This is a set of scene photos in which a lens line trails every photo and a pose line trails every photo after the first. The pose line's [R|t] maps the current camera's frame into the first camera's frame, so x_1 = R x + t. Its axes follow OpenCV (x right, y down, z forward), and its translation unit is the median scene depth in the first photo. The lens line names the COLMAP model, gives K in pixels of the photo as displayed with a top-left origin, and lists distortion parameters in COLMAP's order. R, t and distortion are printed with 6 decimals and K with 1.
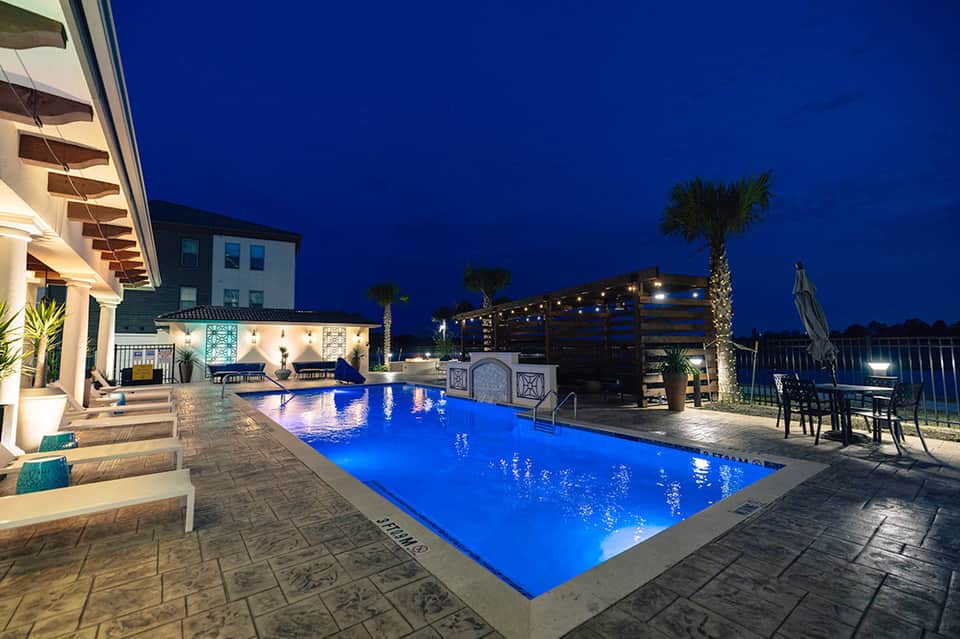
lens RADIAL K [[401.6, 0, 453.4], [0, 401.6, 313.7], [0, 0, 1]] dist [0.001642, 0.000340]
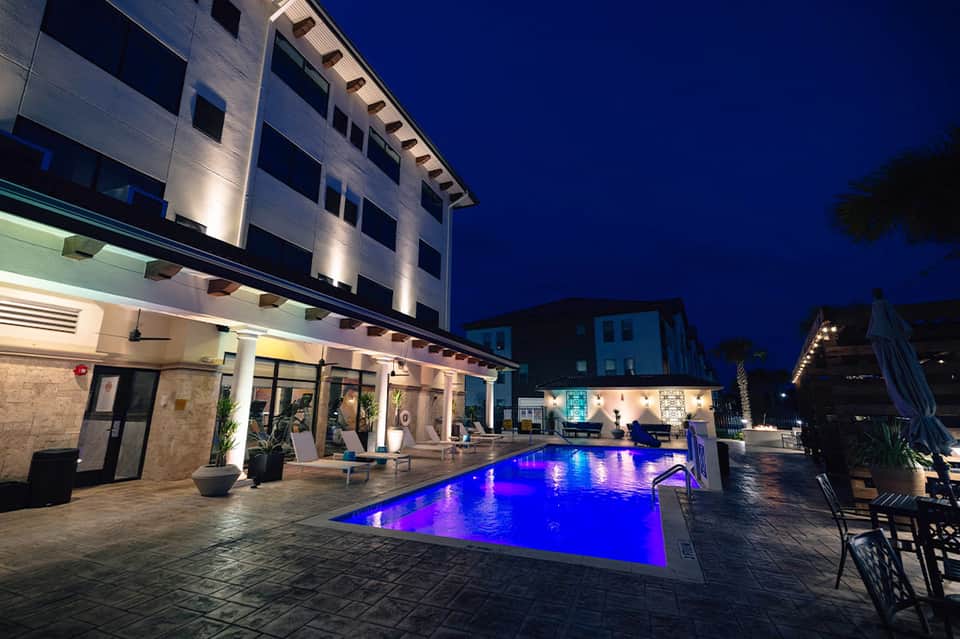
lens RADIAL K [[401.6, 0, 488.8], [0, 401.6, 320.5], [0, 0, 1]] dist [0.001642, 0.000340]
pose [[0.540082, -0.163159, -0.825645, 0.372468], [0.053356, 0.985693, -0.159884, -0.003536], [0.839919, 0.042298, 0.541061, 0.059516]]
